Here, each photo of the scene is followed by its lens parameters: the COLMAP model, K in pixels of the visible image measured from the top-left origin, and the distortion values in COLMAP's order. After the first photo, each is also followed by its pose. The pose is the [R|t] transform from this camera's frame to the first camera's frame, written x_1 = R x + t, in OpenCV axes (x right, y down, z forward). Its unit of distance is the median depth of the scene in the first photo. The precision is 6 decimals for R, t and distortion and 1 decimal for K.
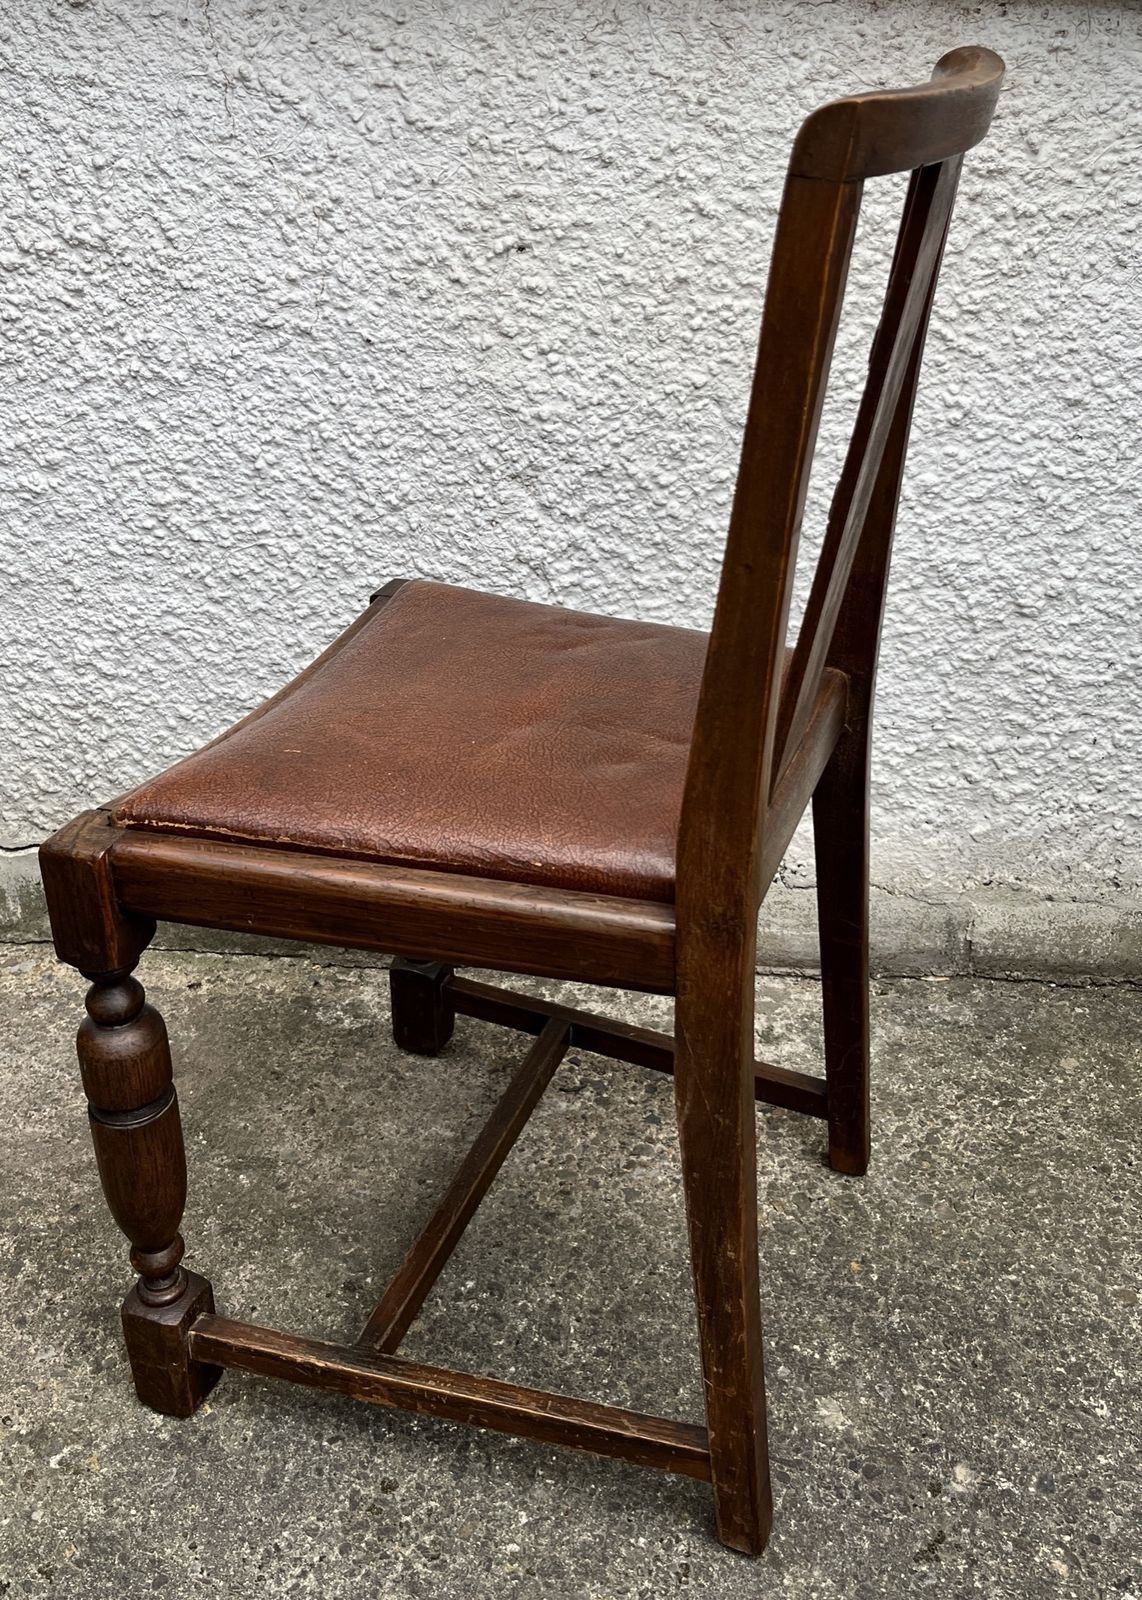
lens RADIAL K [[1625.5, 0, 549.9], [0, 1625.5, 676.7], [0, 0, 1]] dist [0.008178, 0.000000]
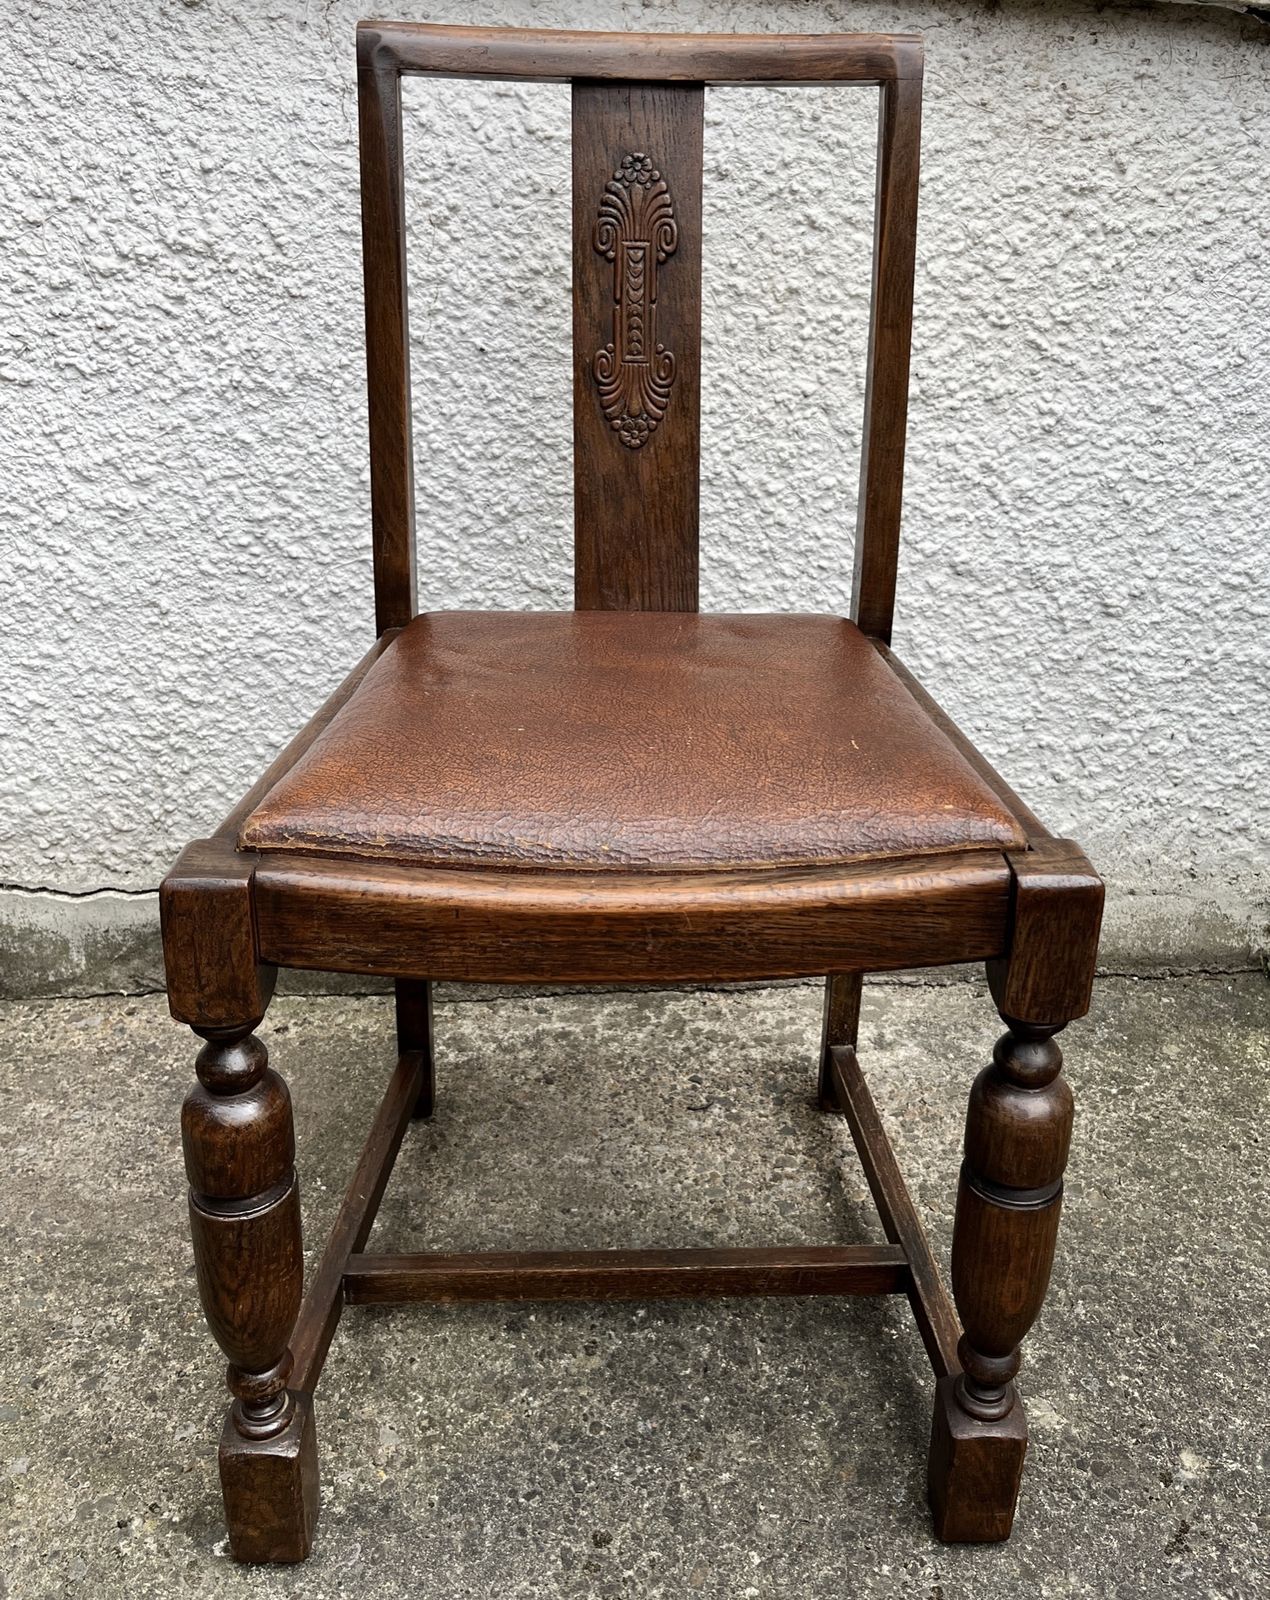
lens RADIAL K [[1494.5, 0, 670.2], [0, 1494.5, 640.0], [0, 0, 1]] dist [0.007665, 0.000000]
pose [[0.989041, -0.021251, 0.146101, -0.133973], [0.034549, 0.995424, -0.089093, 0.056060], [-0.143540, 0.093165, 0.985250, 0.094860]]
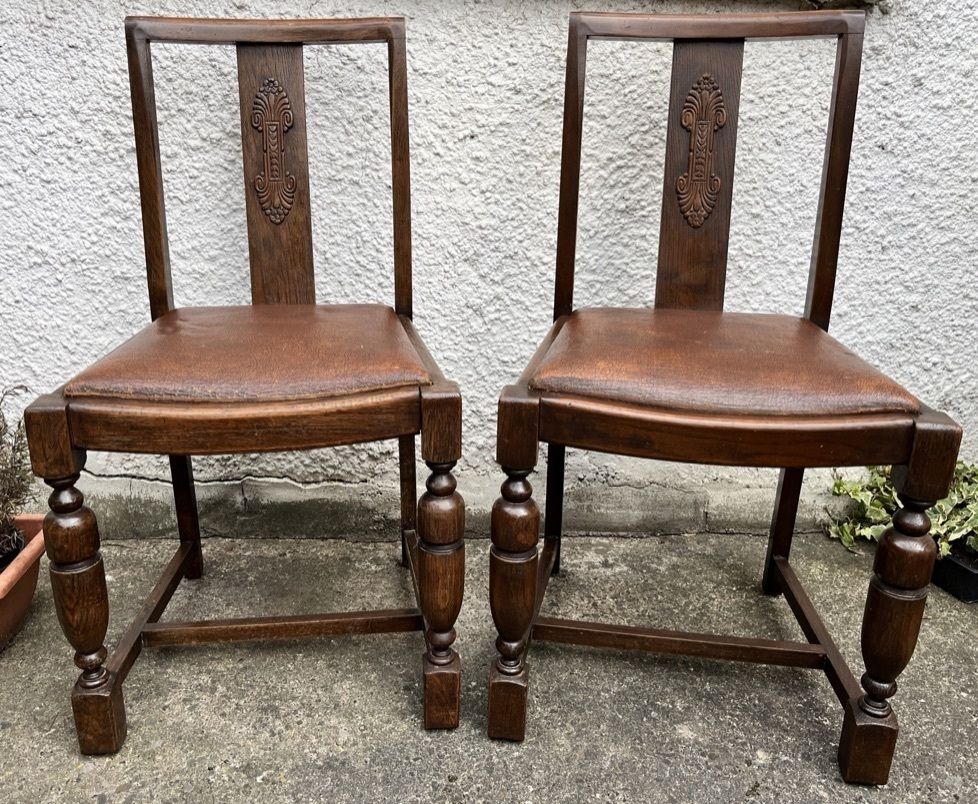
lens RADIAL K [[919.2, 0, 447.5], [0, 919.2, 389.5], [0, 0, 1]] dist [0.012779, 0.000000]
pose [[0.995653, -0.020474, 0.090865, -0.145410], [0.029684, 0.994424, -0.101195, 0.135021], [-0.088287, 0.103452, 0.990708, -0.035424]]
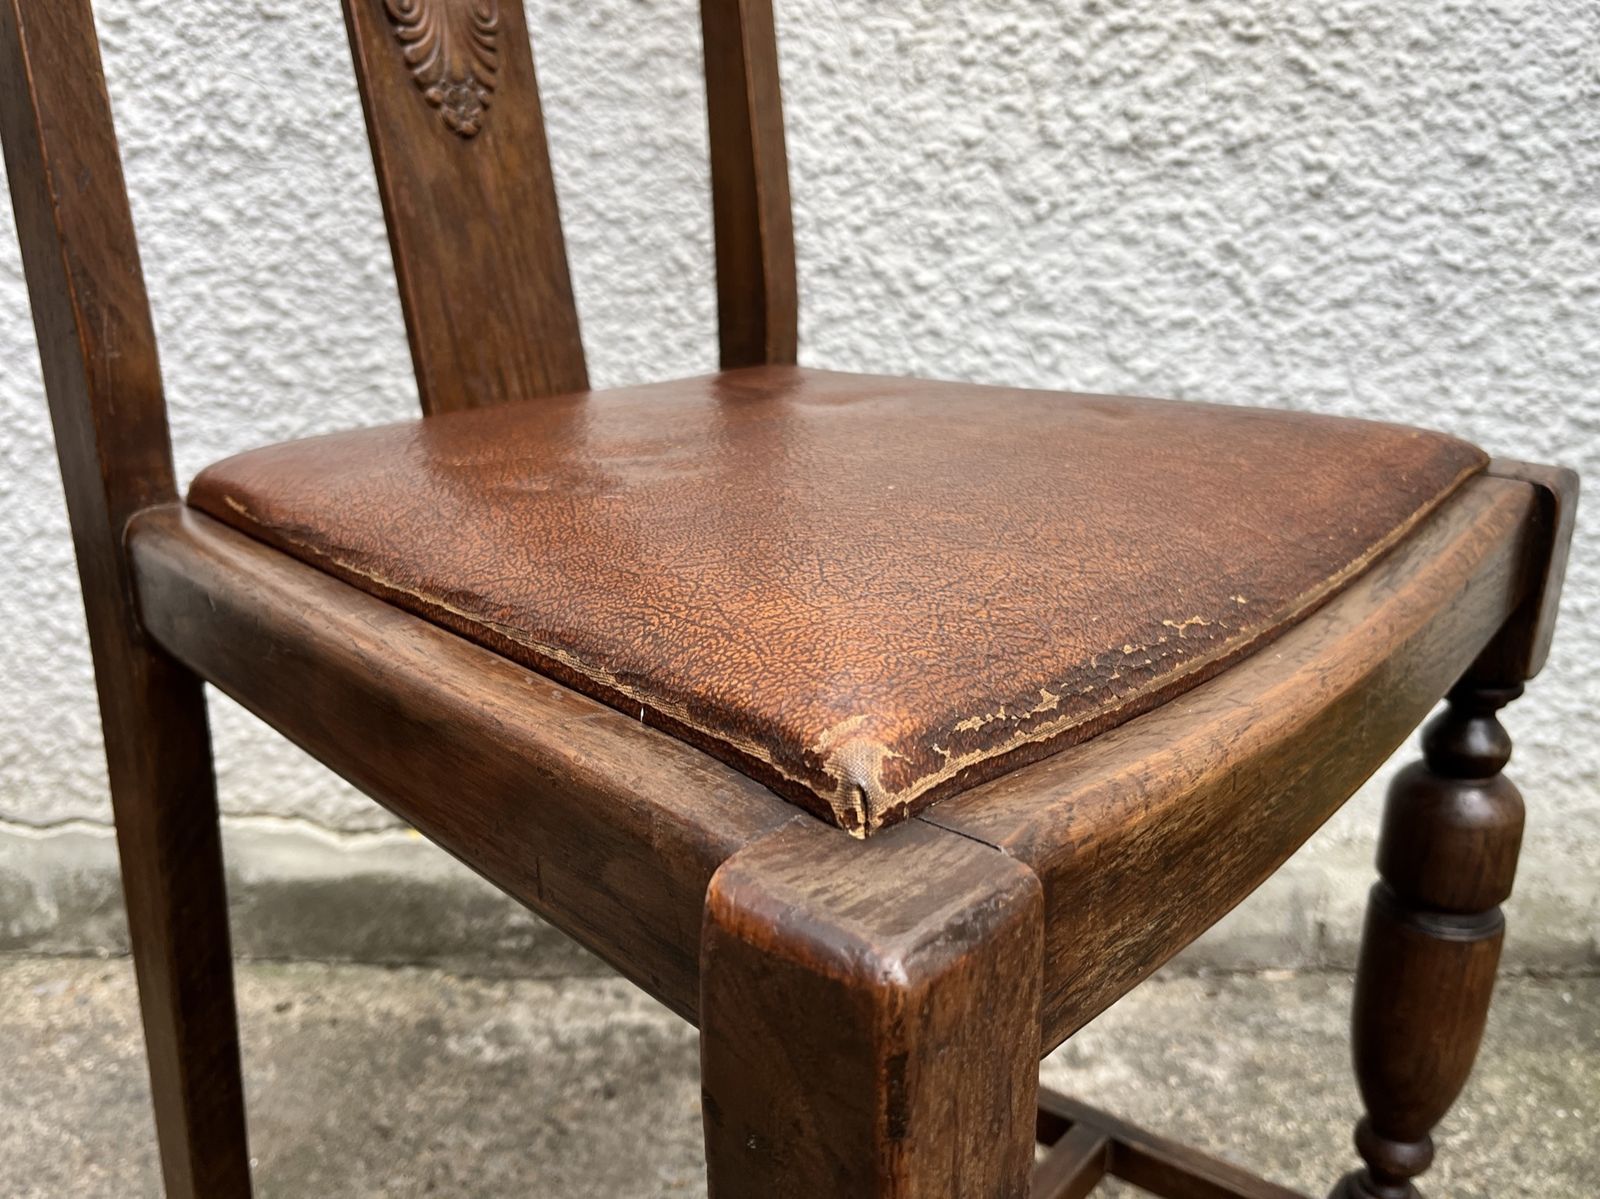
lens RADIAL K [[1370.9, 0, 760.1], [0, 1370.9, 602.5], [0, 0, 1]] dist [-0.011447, 0.017190]
pose [[0.998975, -0.010159, 0.044120, -0.032665], [0.015402, 0.992633, -0.120179, 0.098667], [-0.042574, 0.120735, 0.991771, 0.408974]]
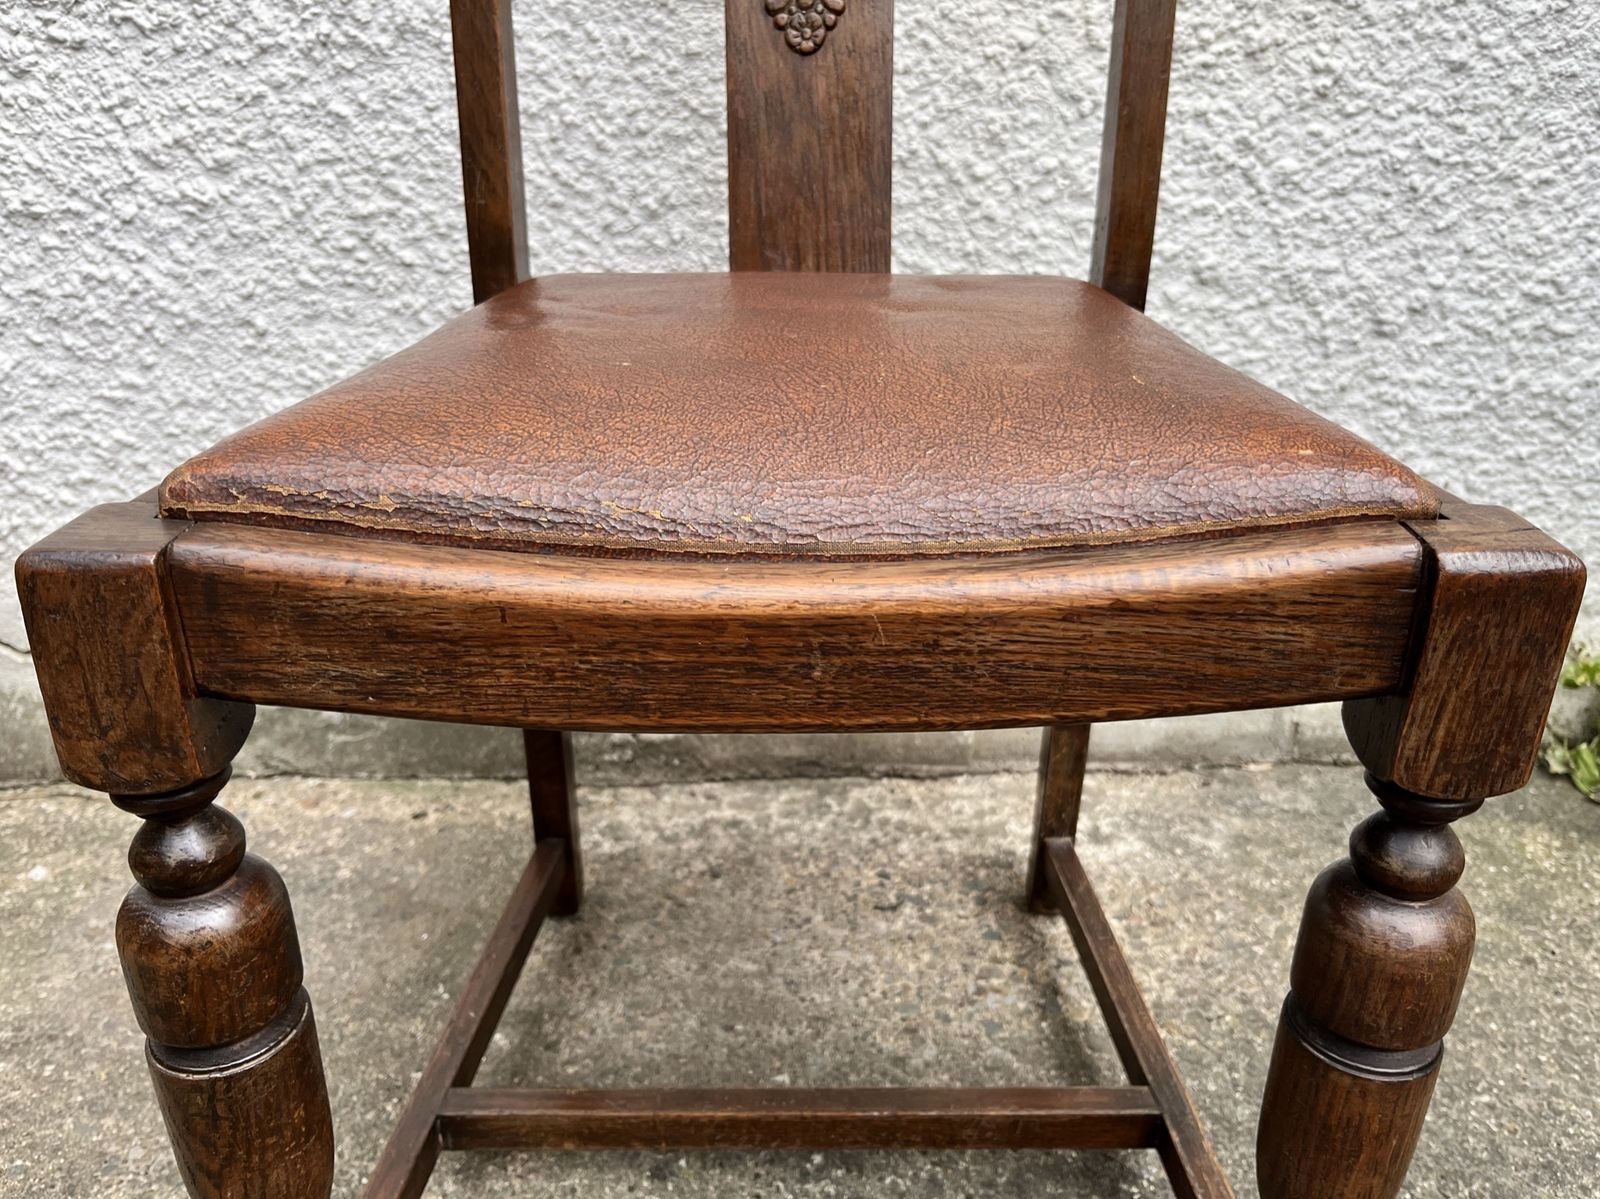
lens RADIAL K [[1282.1, 0, 799.8], [0, 1282.1, 609.6], [0, 0, 1]] dist [0.026198, -0.059146]
pose [[0.994489, -0.032932, 0.099530, -0.096381], [0.033571, 0.999425, -0.004751, 0.105846], [-0.099316, 0.008067, 0.995023, 0.355840]]
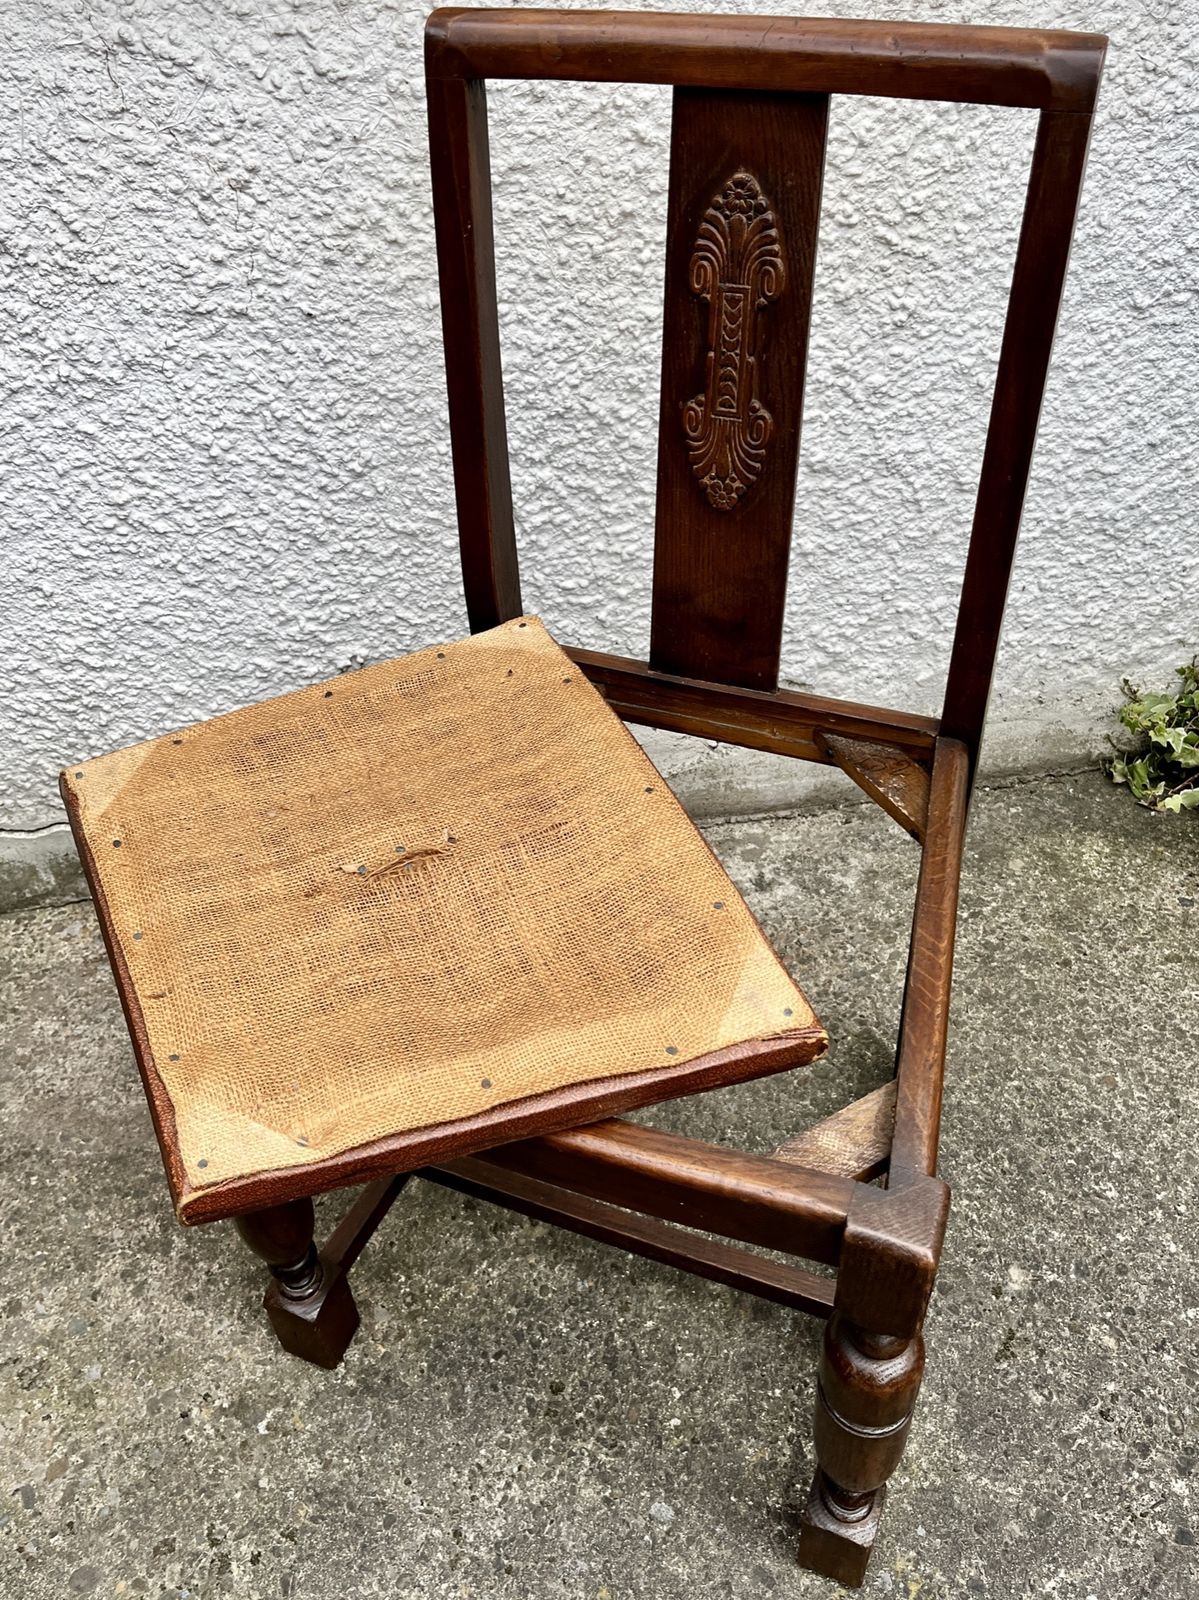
lens RADIAL K [[1370.9, 0, 586.3], [0, 1370.9, 761.3], [0, 0, 1]] dist [-0.011447, 0.017190]
pose [[0.978800, -0.170487, 0.113509, -0.087572], [0.132610, 0.949864, 0.283150, -0.161983], [-0.156091, -0.262095, 0.952335, 0.136533]]
